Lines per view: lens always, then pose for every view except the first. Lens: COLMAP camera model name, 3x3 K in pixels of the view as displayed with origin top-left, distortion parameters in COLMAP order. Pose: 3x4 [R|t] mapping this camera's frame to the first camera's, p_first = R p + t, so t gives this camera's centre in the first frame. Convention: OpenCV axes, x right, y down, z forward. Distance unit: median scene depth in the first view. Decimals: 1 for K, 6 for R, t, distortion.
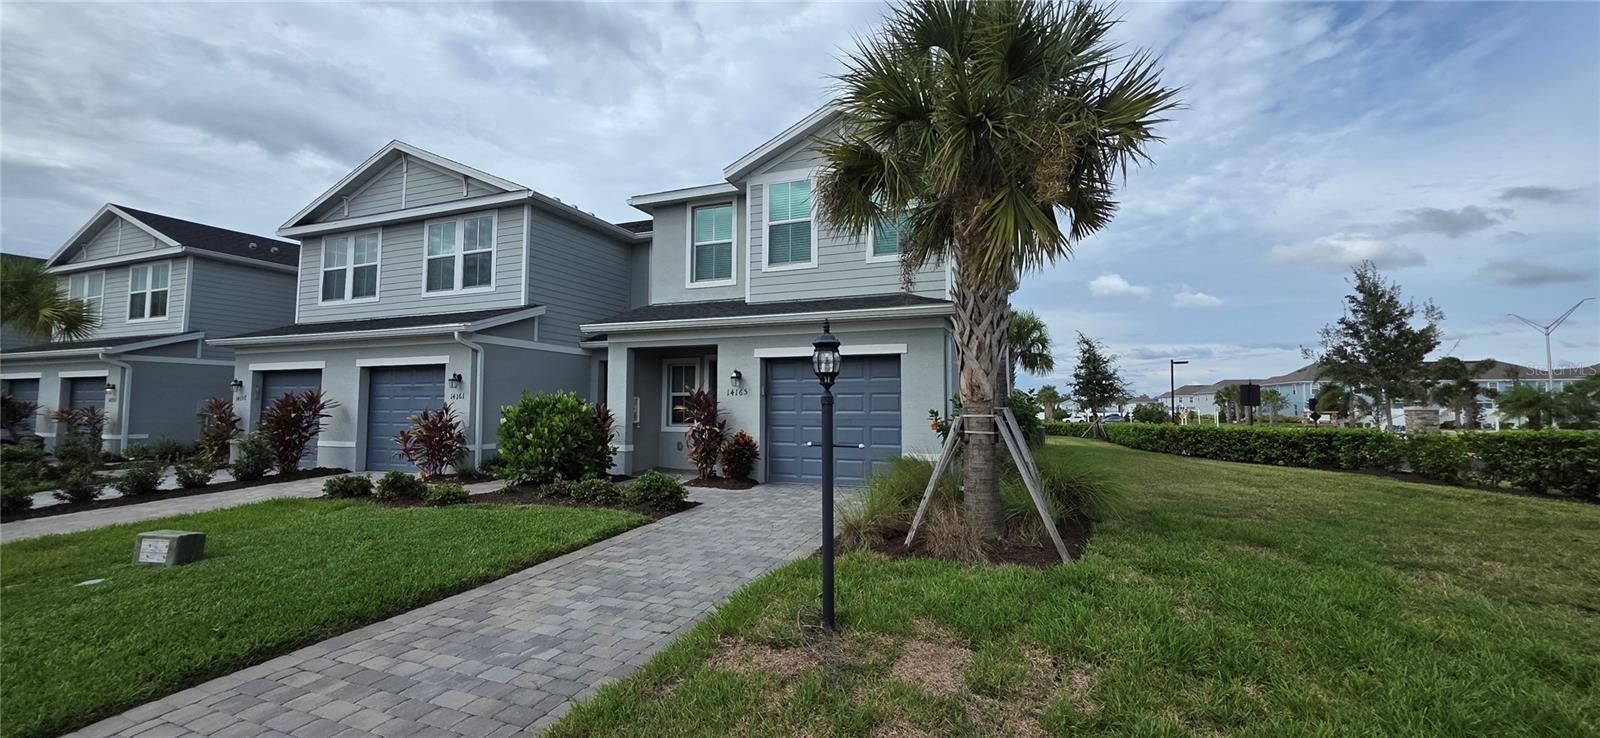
lens RADIAL K [[638.0, 0, 798.5], [0, 638.0, 364.8], [0, 0, 1]] dist [0.001277, -0.000547]
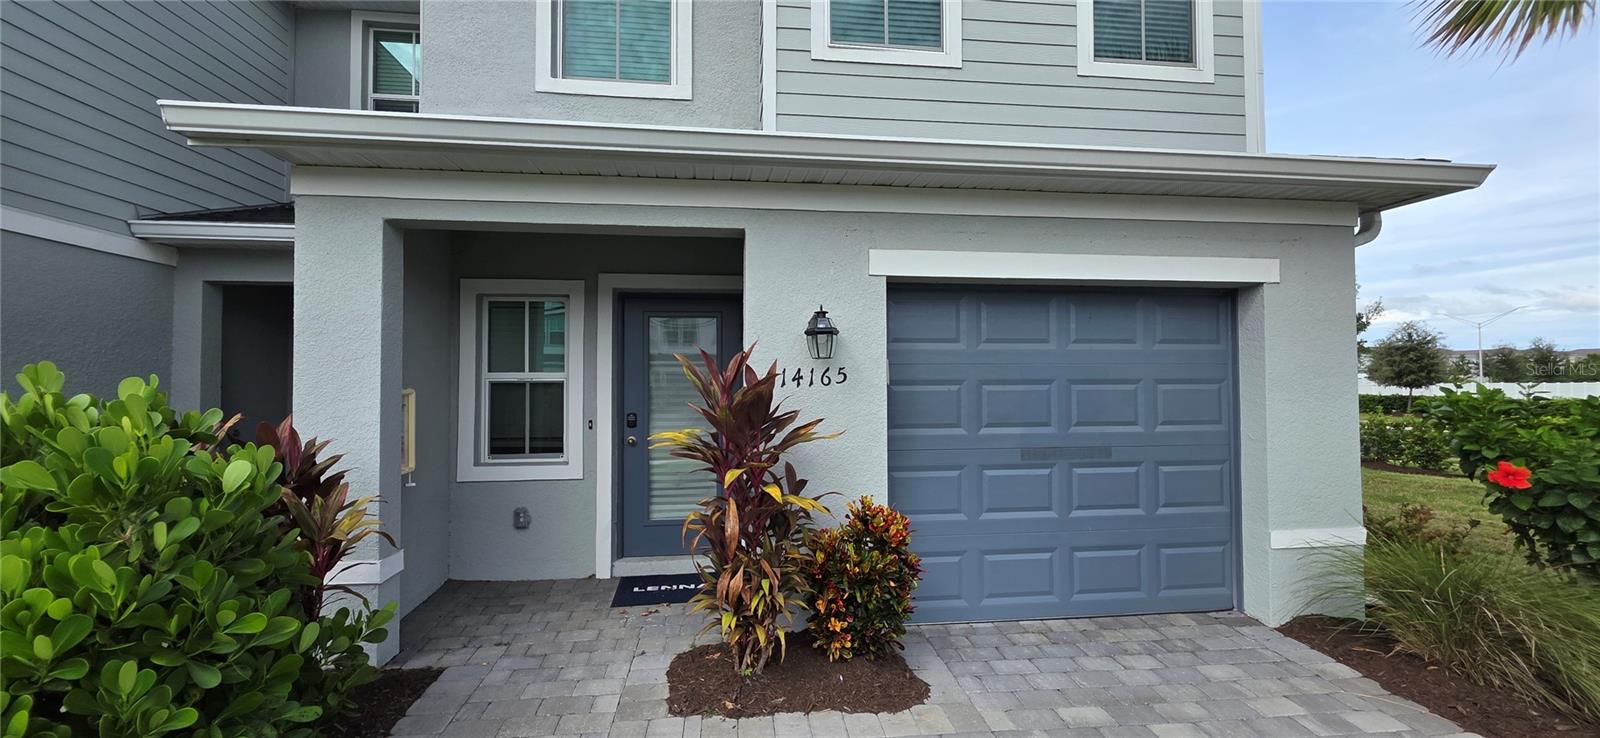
lens RADIAL K [[638.0, 0, 798.5], [0, 638.0, 364.8], [0, 0, 1]] dist [0.001277, -0.000547]
pose [[0.874466, 0.007510, 0.485028, -0.250393], [-0.029221, 0.998880, 0.037216, 0.023384], [-0.484205, -0.046717, 0.873706, 0.675340]]
